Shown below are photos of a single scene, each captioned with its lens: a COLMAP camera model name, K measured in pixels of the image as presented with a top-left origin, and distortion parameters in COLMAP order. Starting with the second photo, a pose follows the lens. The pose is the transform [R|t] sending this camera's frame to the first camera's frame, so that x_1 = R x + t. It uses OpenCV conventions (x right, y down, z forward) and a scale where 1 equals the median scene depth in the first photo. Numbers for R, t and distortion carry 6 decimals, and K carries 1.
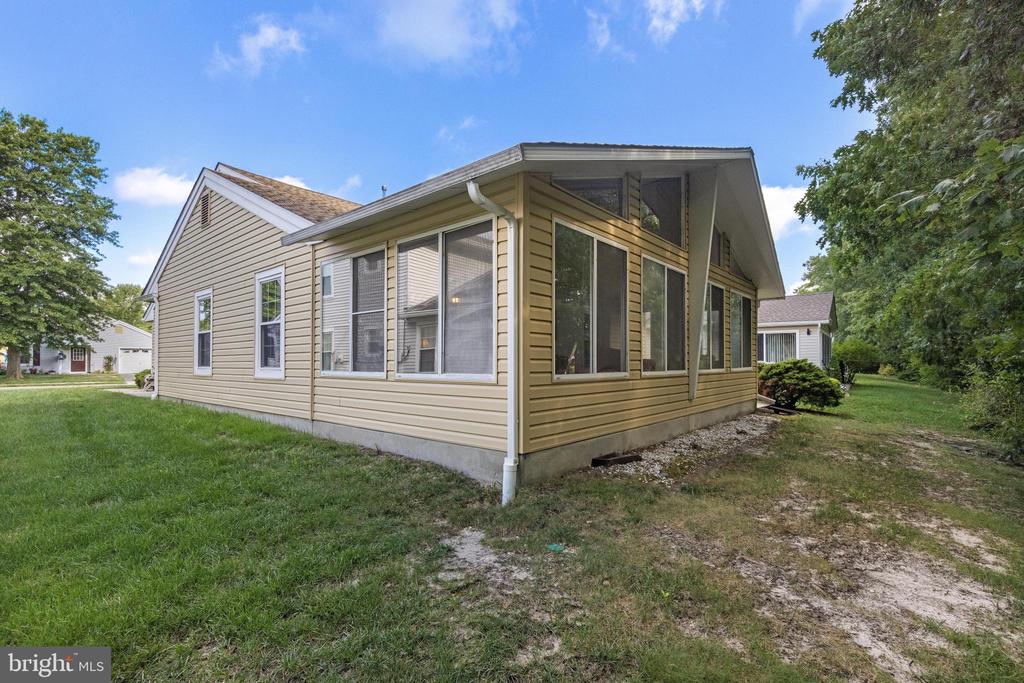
lens RADIAL K [[458.7, 0, 508.4], [0, 458.7, 347.6], [0, 0, 1]] dist [0.004769, 0.000143]
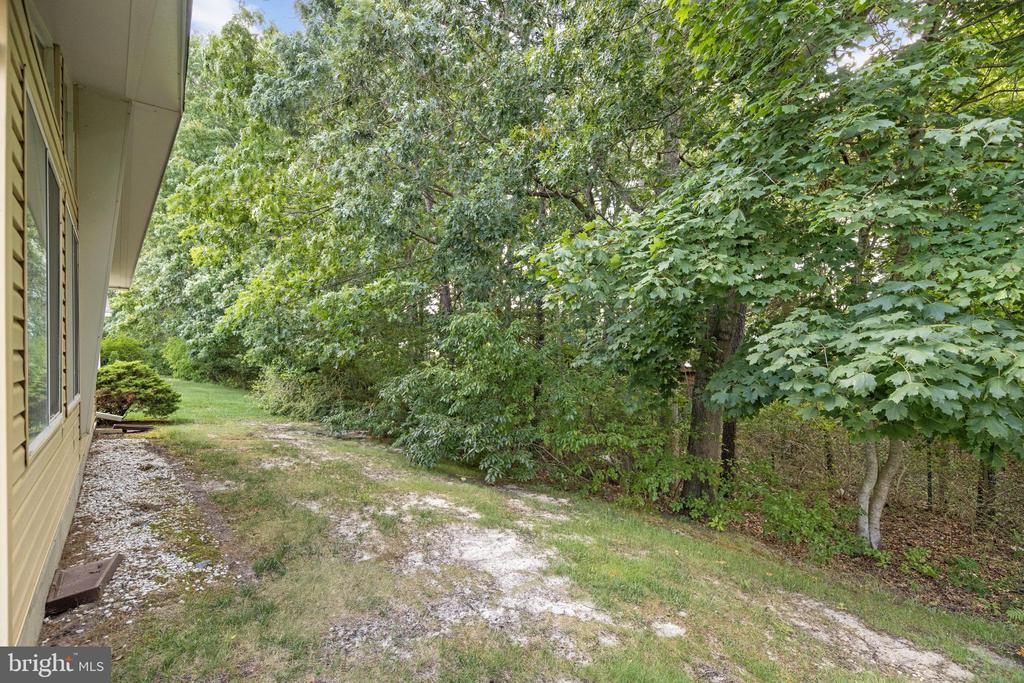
lens RADIAL K [[458.7, 0, 508.5], [0, 458.7, 343.1], [0, 0, 1]] dist [0.004769, 0.000143]
pose [[0.147453, 0.005794, 0.989052, -0.299689], [-0.013272, 0.999904, -0.003879, -0.048091], [-0.988980, -0.012554, 0.147516, 0.592045]]
